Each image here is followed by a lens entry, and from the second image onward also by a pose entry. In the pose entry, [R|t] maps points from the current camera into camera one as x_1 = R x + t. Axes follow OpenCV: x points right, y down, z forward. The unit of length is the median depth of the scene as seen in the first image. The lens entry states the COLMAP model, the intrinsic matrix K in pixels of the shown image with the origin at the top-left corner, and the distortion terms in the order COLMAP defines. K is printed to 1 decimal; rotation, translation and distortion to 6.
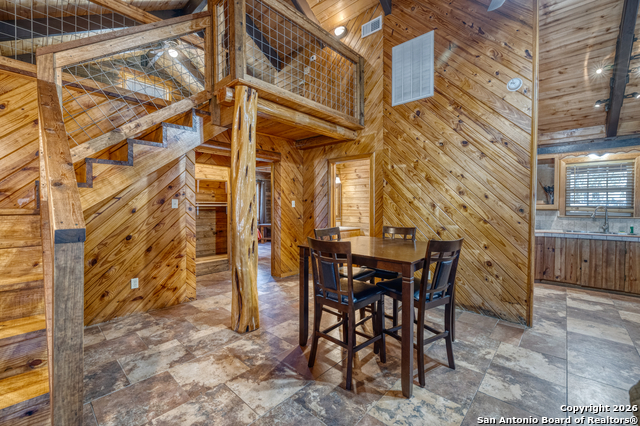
lens RADIAL K [[268.0, 0, 321.9], [0, 268.0, 209.9], [0, 0, 1]] dist [-0.001389, 0.000171]
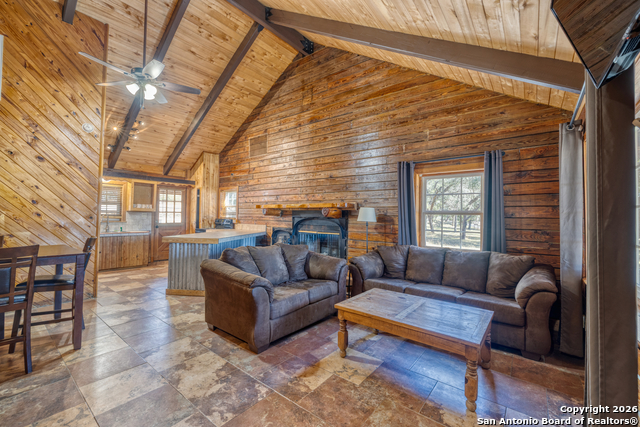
lens RADIAL K [[268.0, 0, 320.7], [0, 268.0, 210.3], [0, 0, 1]] dist [-0.001389, 0.000171]
pose [[-0.068682, 0.020725, 0.997423, -0.525706], [0.001503, 0.999785, -0.020670, -0.003691], [-0.997637, 0.000079, -0.068699, -0.082951]]
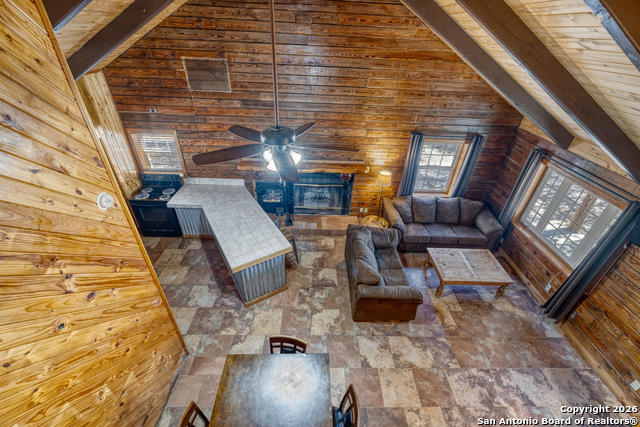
lens RADIAL K [[268.0, 0, 323.3], [0, 268.0, 210.7], [0, 0, 1]] dist [-0.001389, 0.000171]
pose [[-0.685247, -0.424523, 0.591791, -0.104560], [-0.027300, 0.826954, 0.561607, -0.606861], [-0.727799, 0.368684, -0.578257, 0.692820]]
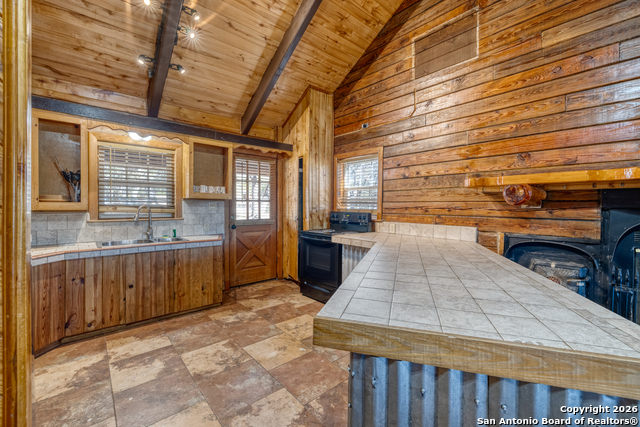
lens RADIAL K [[268.0, 0, 321.1], [0, 268.0, 209.8], [0, 0, 1]] dist [-0.001389, 0.000171]
pose [[0.114923, -0.016060, 0.993245, 0.364859], [0.010373, 0.999834, 0.014966, -0.007627], [-0.993320, 0.008583, 0.115071, 0.435403]]
